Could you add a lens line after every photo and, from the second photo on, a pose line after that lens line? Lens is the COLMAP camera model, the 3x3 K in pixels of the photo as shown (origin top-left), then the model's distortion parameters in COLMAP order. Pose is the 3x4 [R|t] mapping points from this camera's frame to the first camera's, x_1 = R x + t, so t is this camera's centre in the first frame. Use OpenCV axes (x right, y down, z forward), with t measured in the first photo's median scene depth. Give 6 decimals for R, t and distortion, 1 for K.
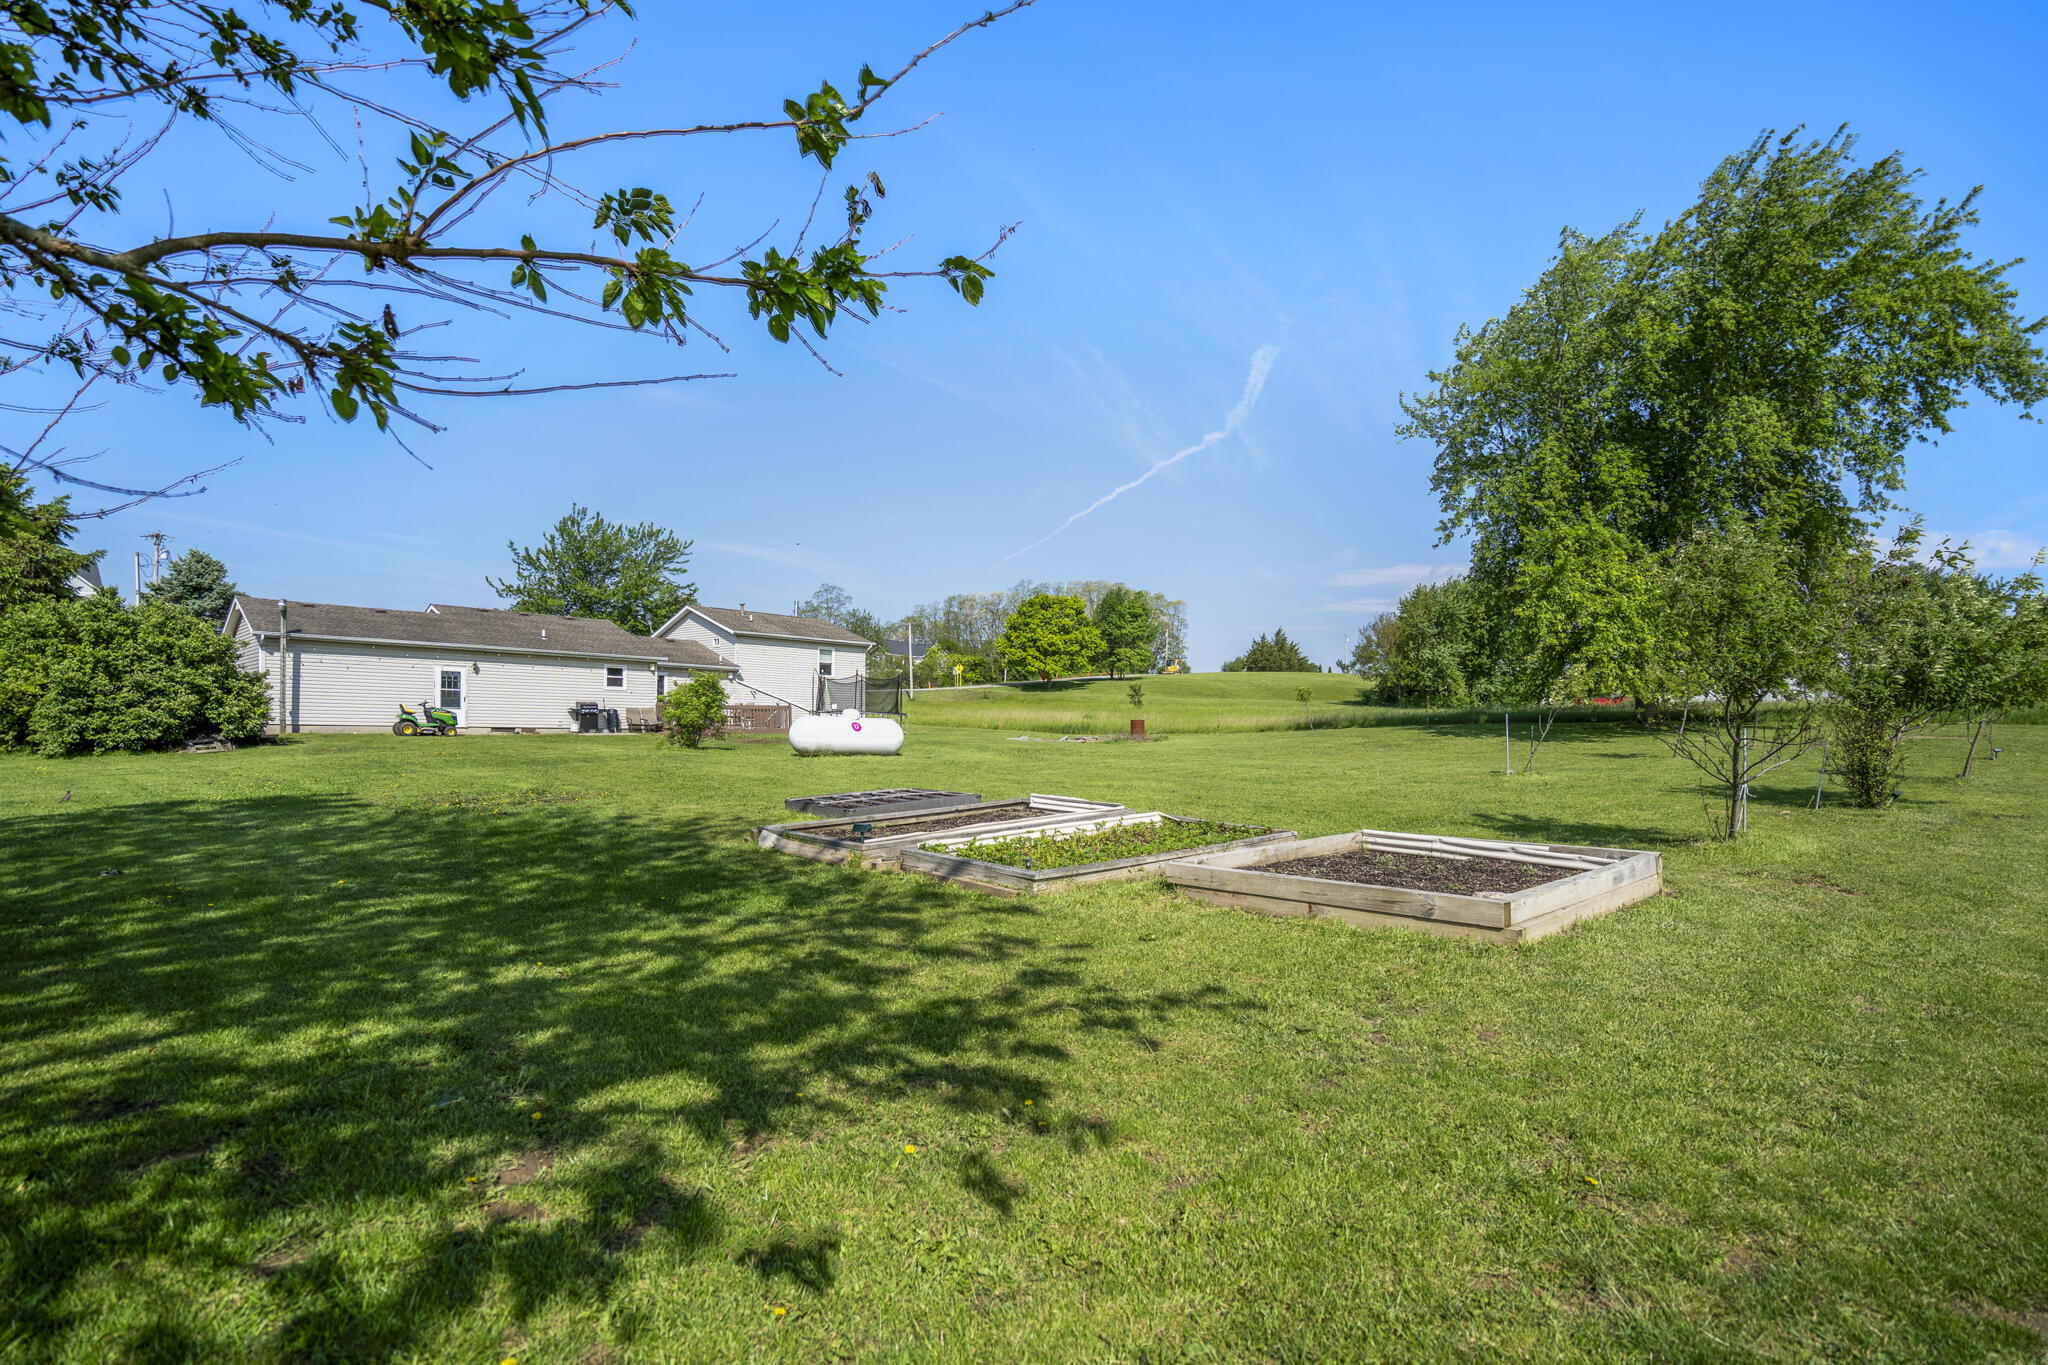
lens RADIAL K [[954.5, 0, 1024.0], [0, 954.5, 682.5], [0, 0, 1]] dist [-0.049775, 0.011017]
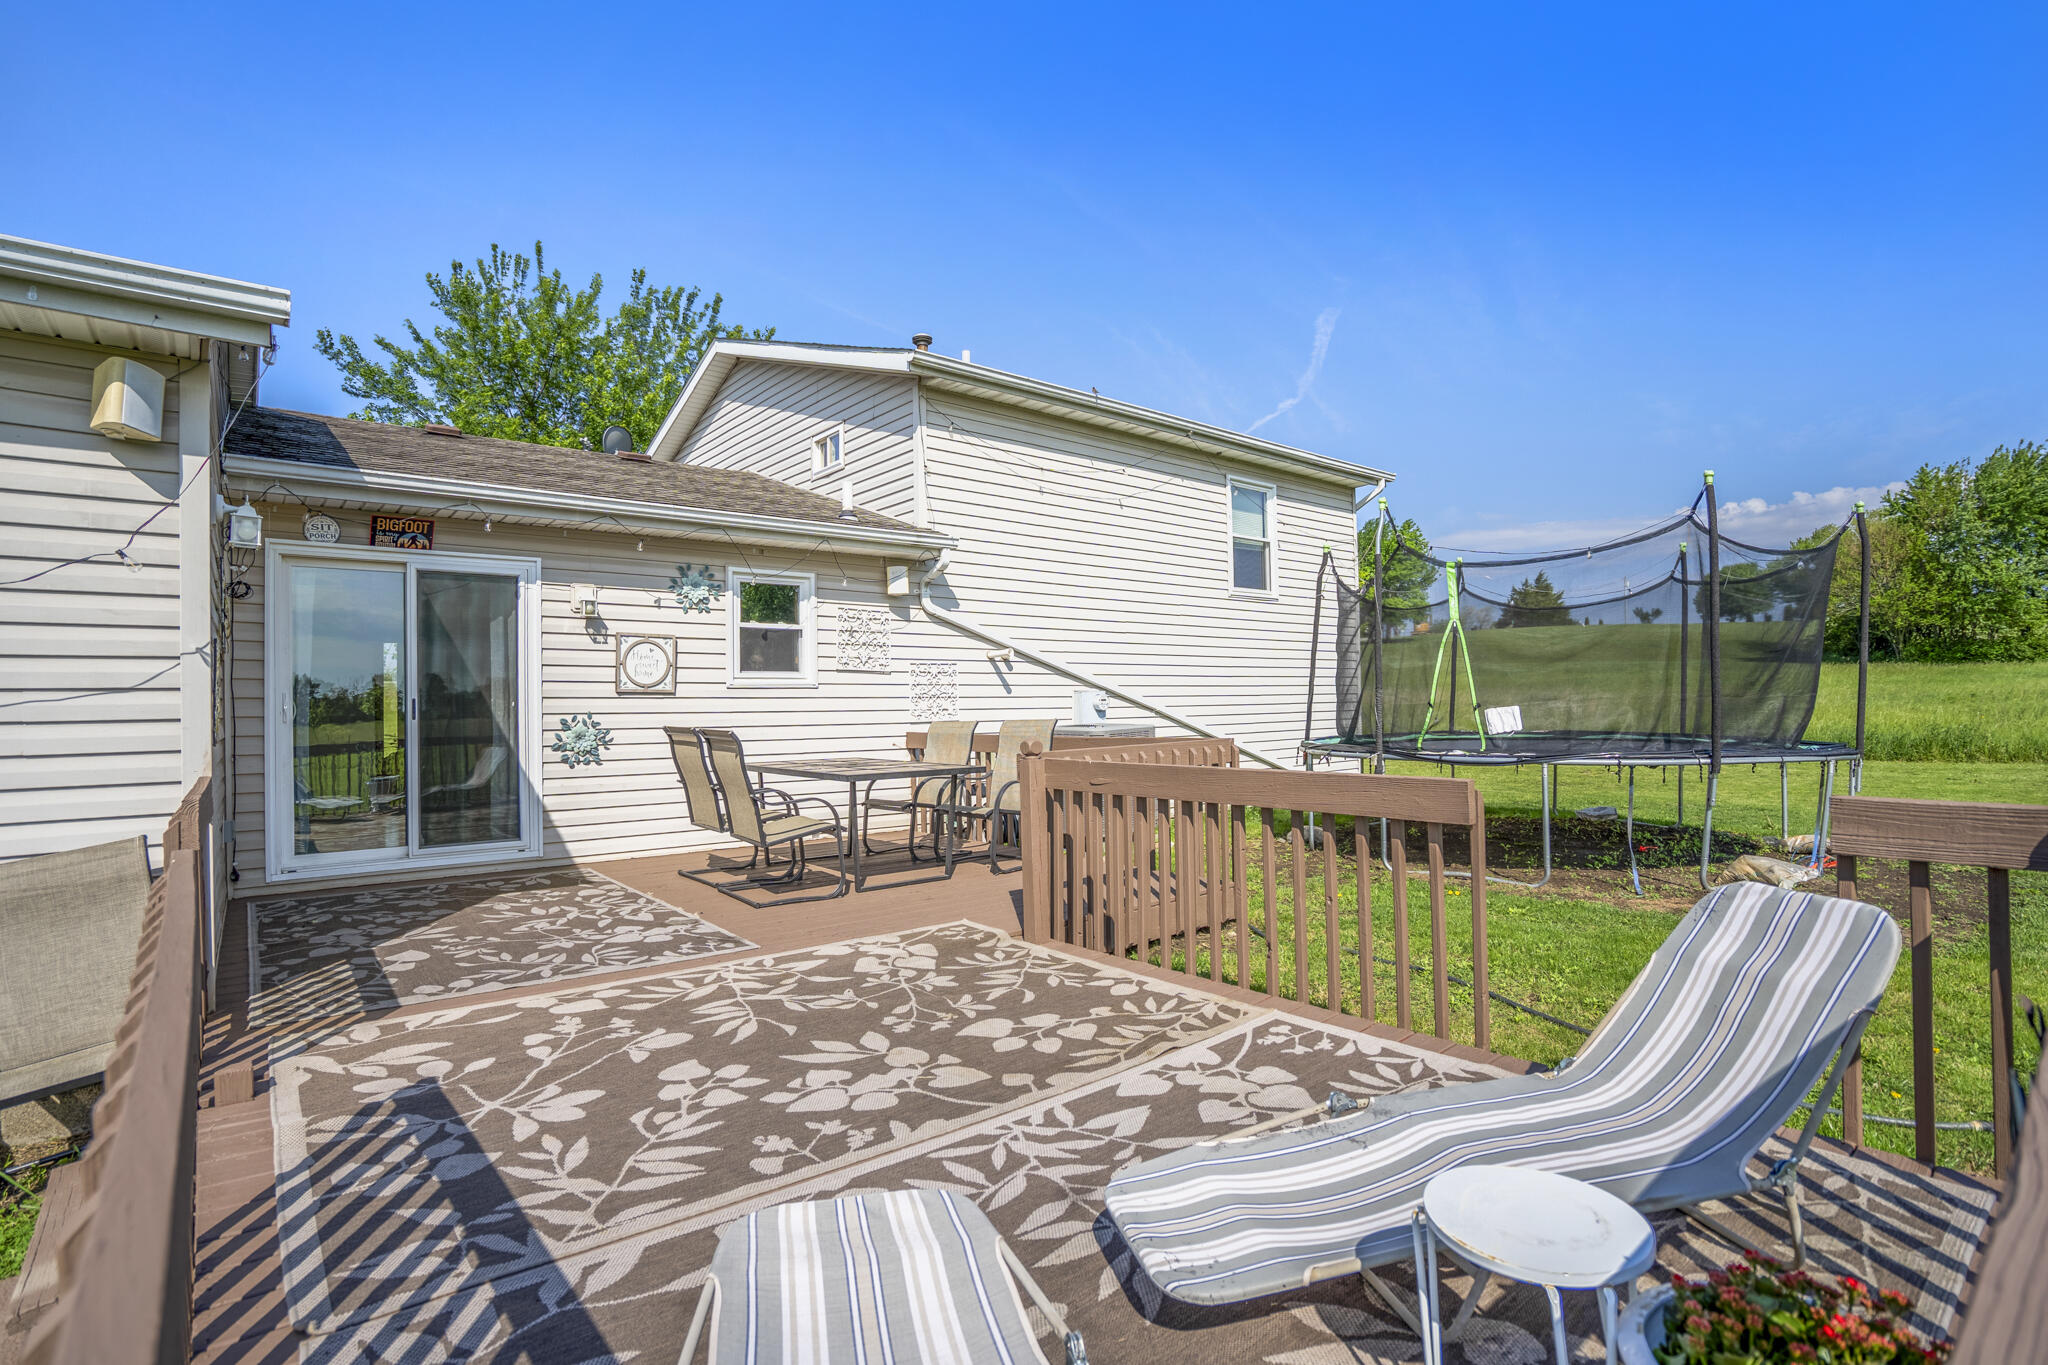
lens RADIAL K [[954.5, 0, 1024.0], [0, 954.5, 682.5], [0, 0, 1]] dist [-0.049775, 0.011017]
pose [[0.993661, -0.050205, -0.100588, -0.309513], [0.051951, 0.998540, 0.014811, 0.014692], [0.099697, -0.019943, 0.994818, 0.946531]]
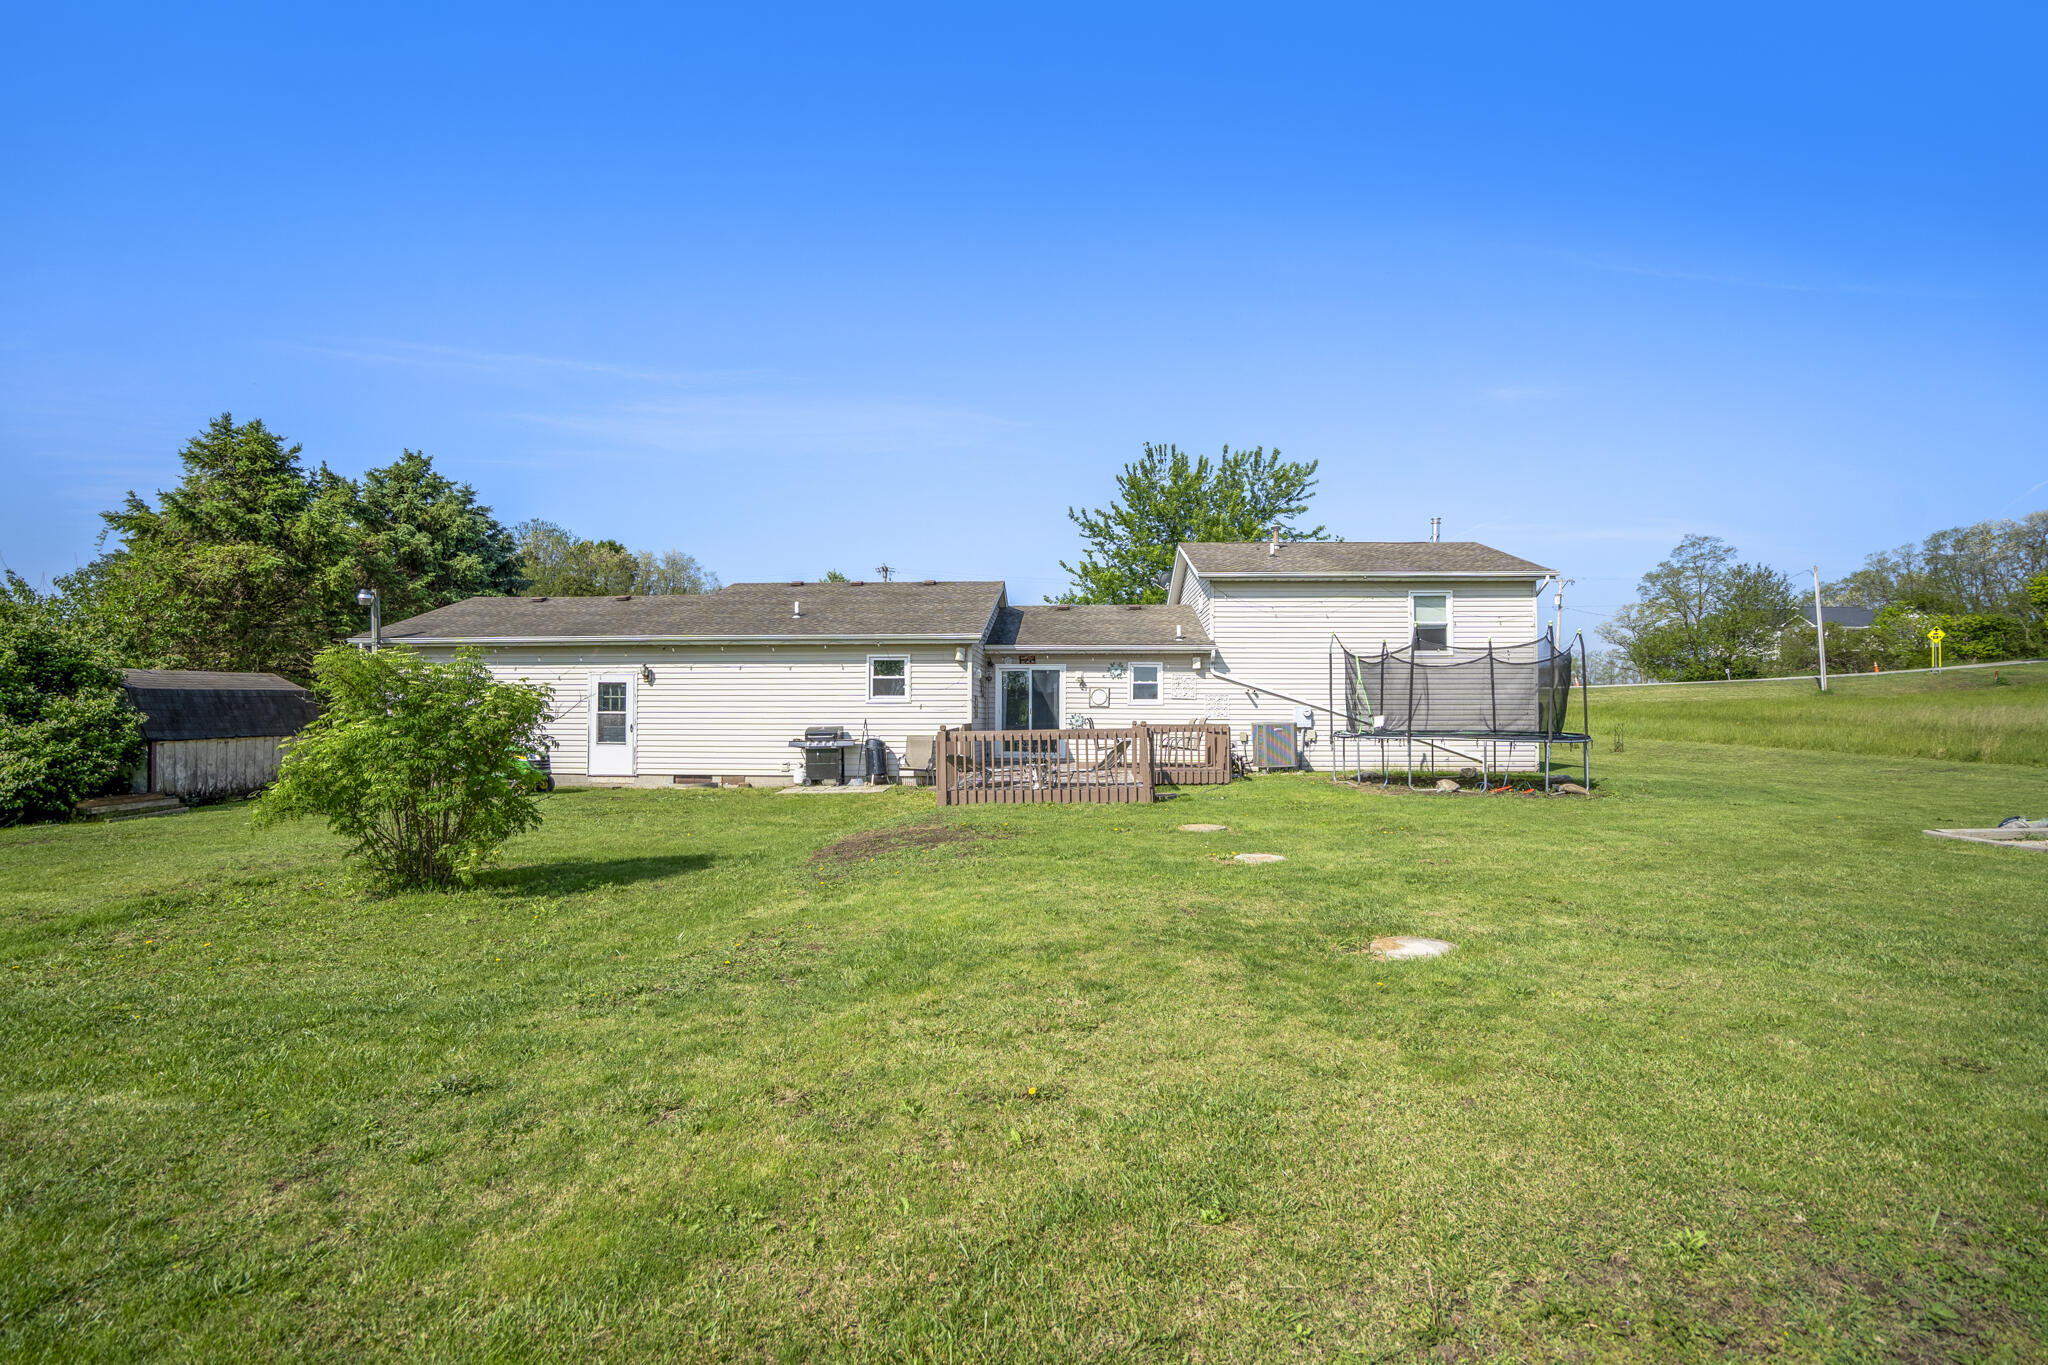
lens RADIAL K [[954.5, 0, 1024.0], [0, 954.5, 682.5], [0, 0, 1]] dist [-0.049775, 0.011017]
pose [[0.638043, -0.050030, -0.768374, 0.018058], [0.045166, 0.998601, -0.027515, 0.014733], [0.768675, -0.017148, 0.639409, 0.721964]]
